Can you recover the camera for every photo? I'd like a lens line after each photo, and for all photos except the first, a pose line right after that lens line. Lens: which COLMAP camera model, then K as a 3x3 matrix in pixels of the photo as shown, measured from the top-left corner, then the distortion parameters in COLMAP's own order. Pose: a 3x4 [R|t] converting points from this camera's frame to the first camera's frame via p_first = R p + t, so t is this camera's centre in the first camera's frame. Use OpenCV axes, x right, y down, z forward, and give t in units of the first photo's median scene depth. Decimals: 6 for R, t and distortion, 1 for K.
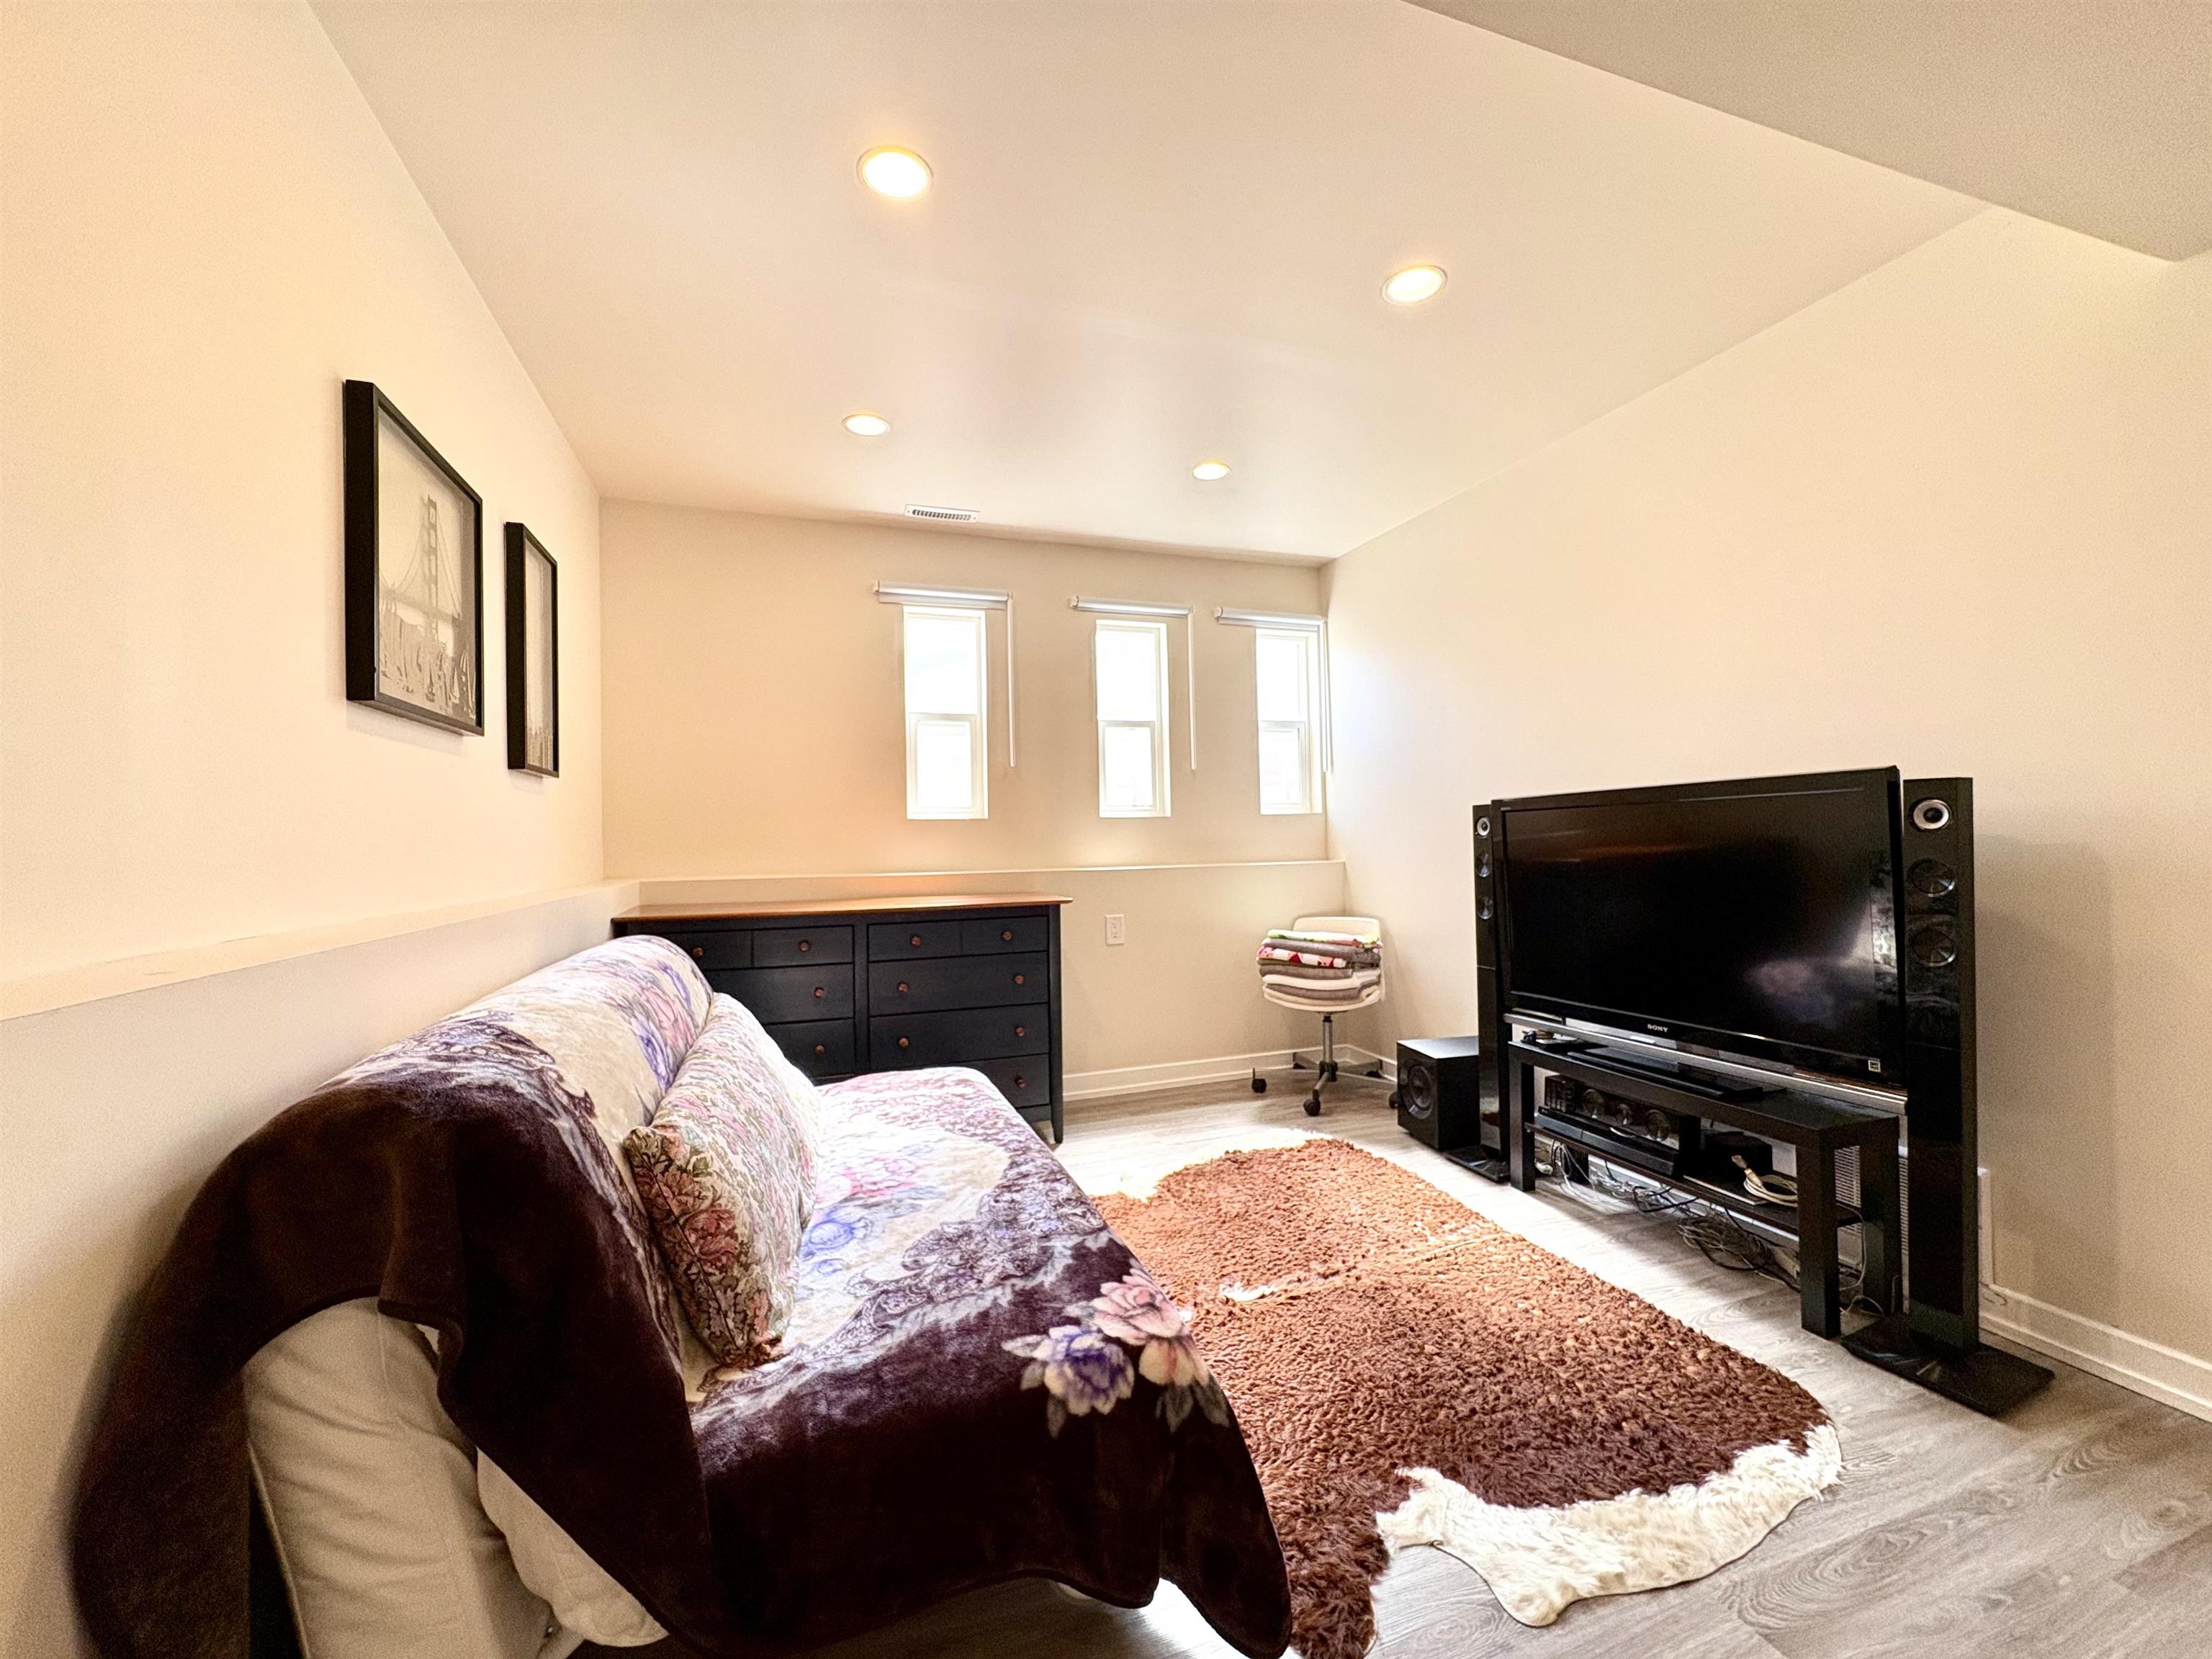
lens RADIAL K [[882.0, 0, 1108.2], [0, 882.0, 830.8], [0, 0, 1]] dist [-0.000884, -0.000443]
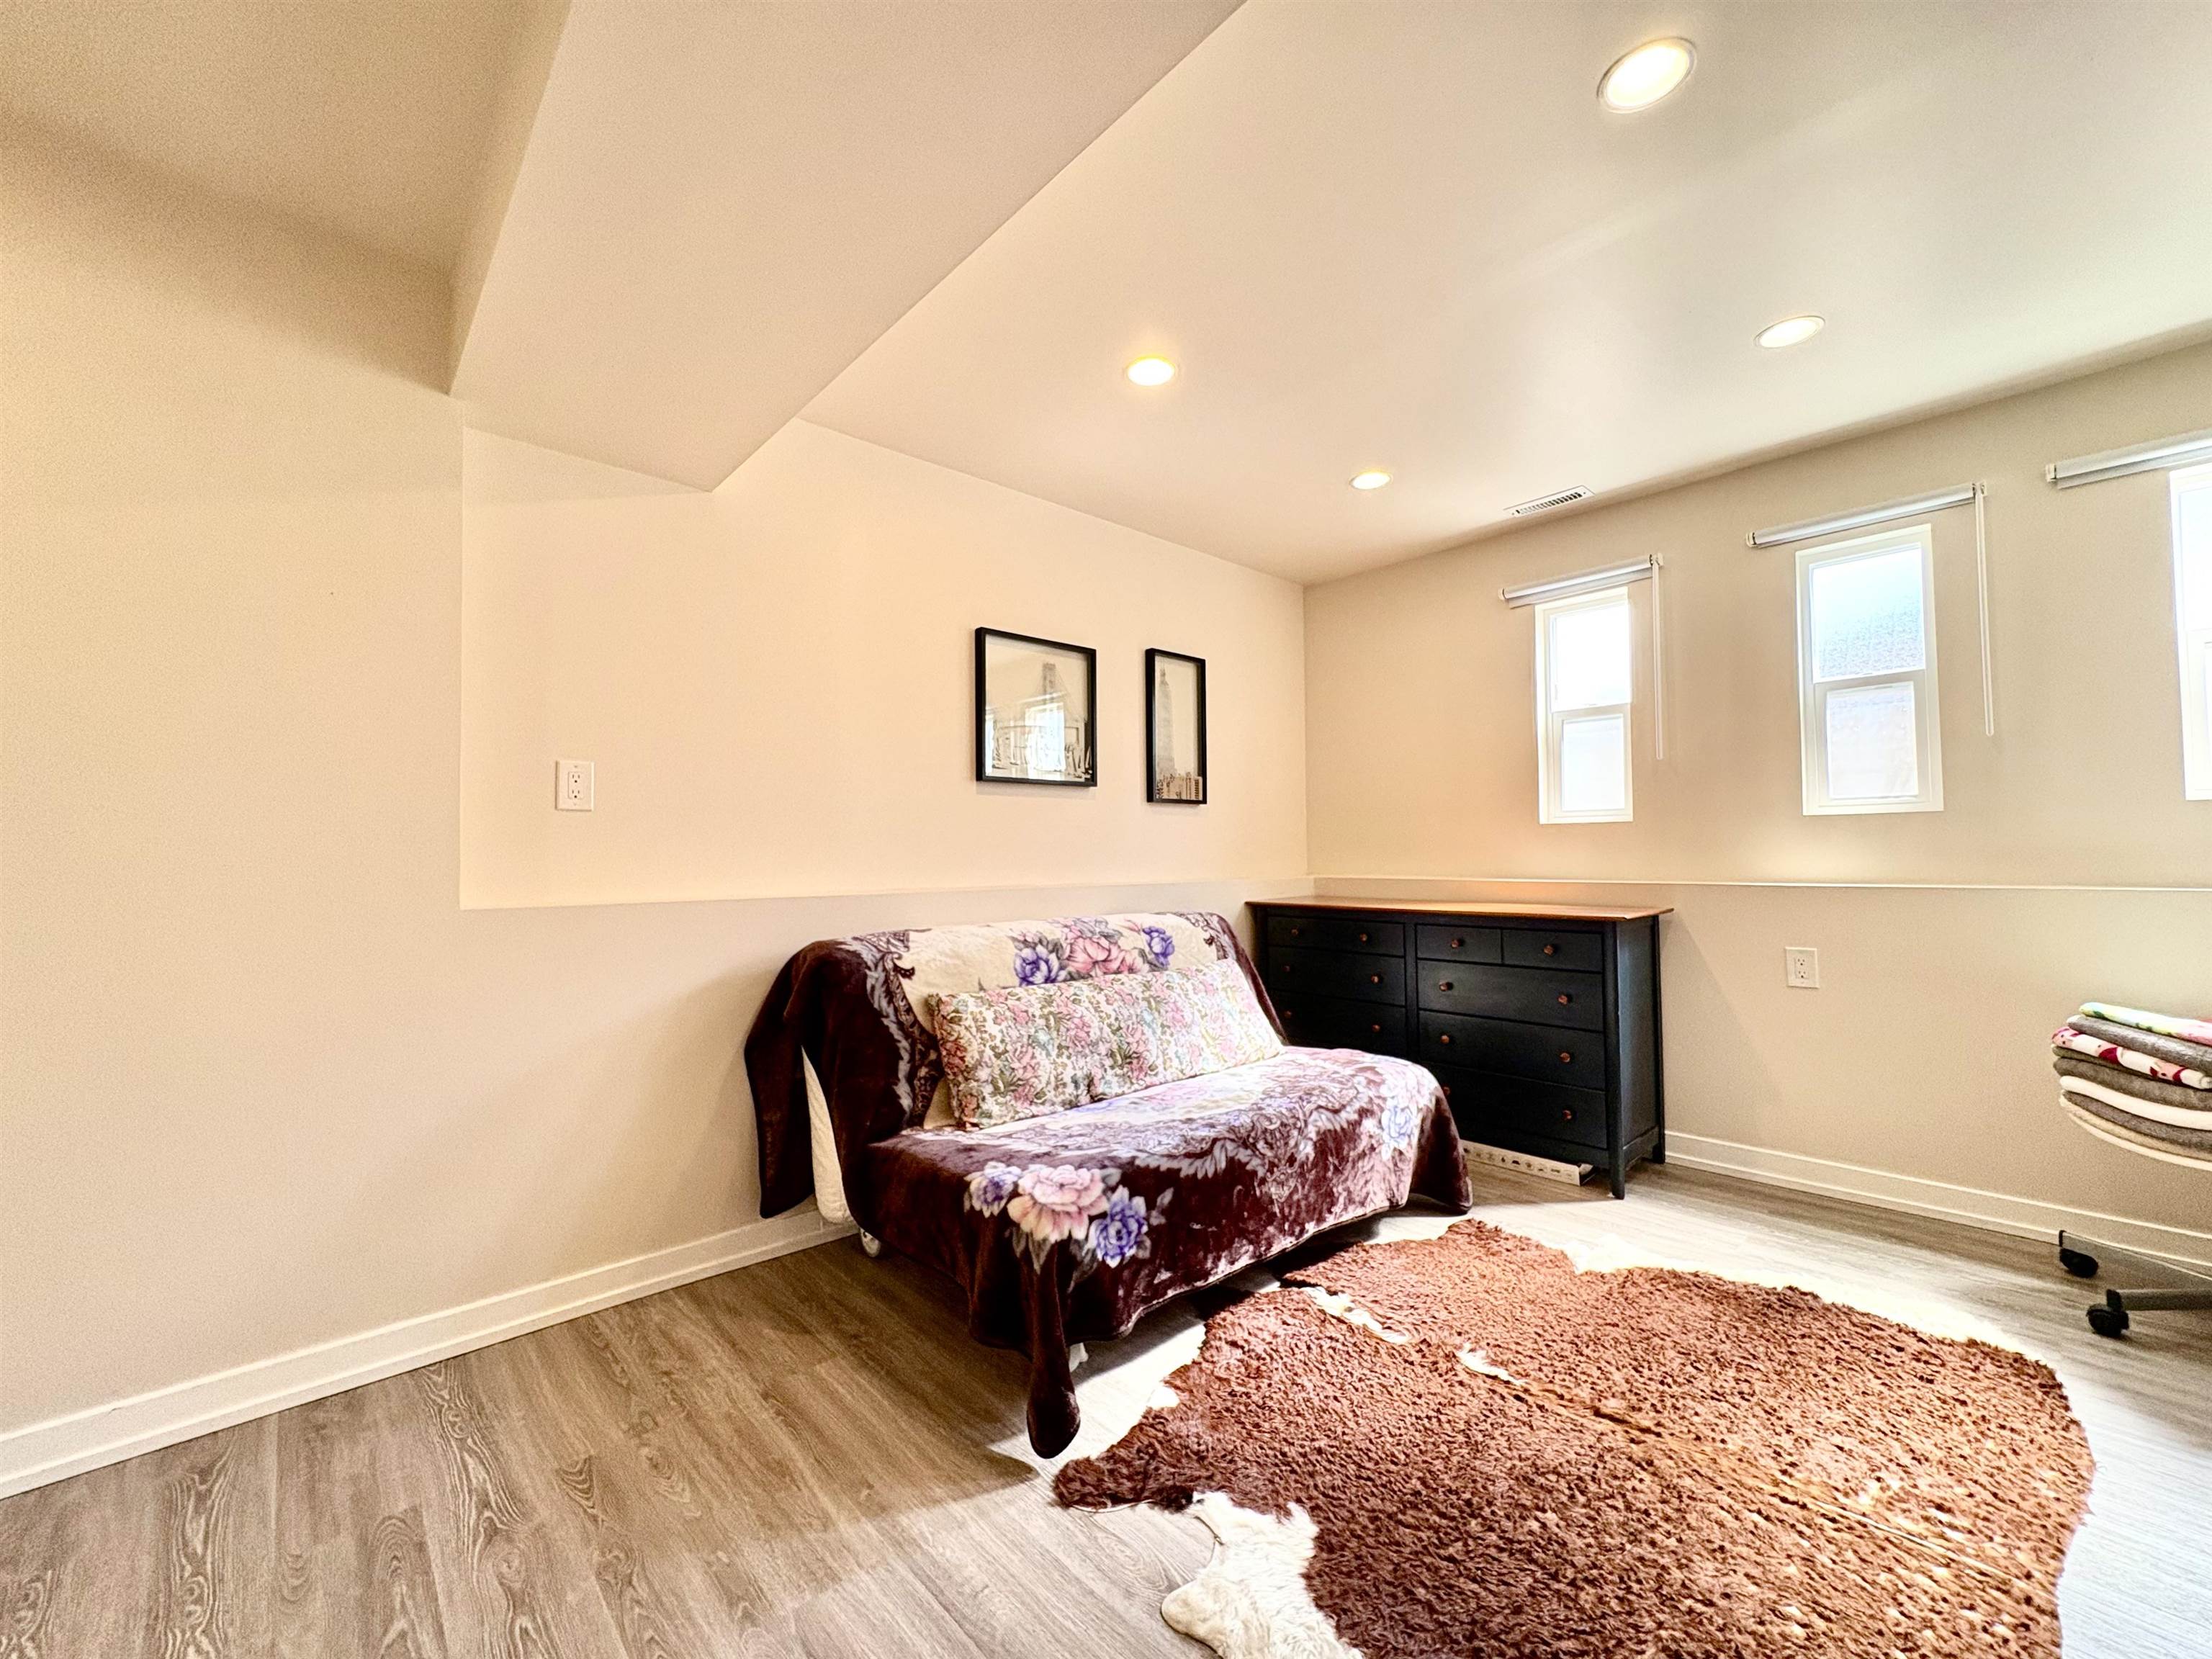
lens RADIAL K [[882.0, 0, 1108.2], [0, 882.0, 830.8], [0, 0, 1]] dist [-0.000884, -0.000443]
pose [[0.400338, -0.010617, -0.916306, 0.496921], [0.011396, 0.999913, -0.006606, -0.004642], [0.916297, -0.007798, 0.400424, 0.186803]]
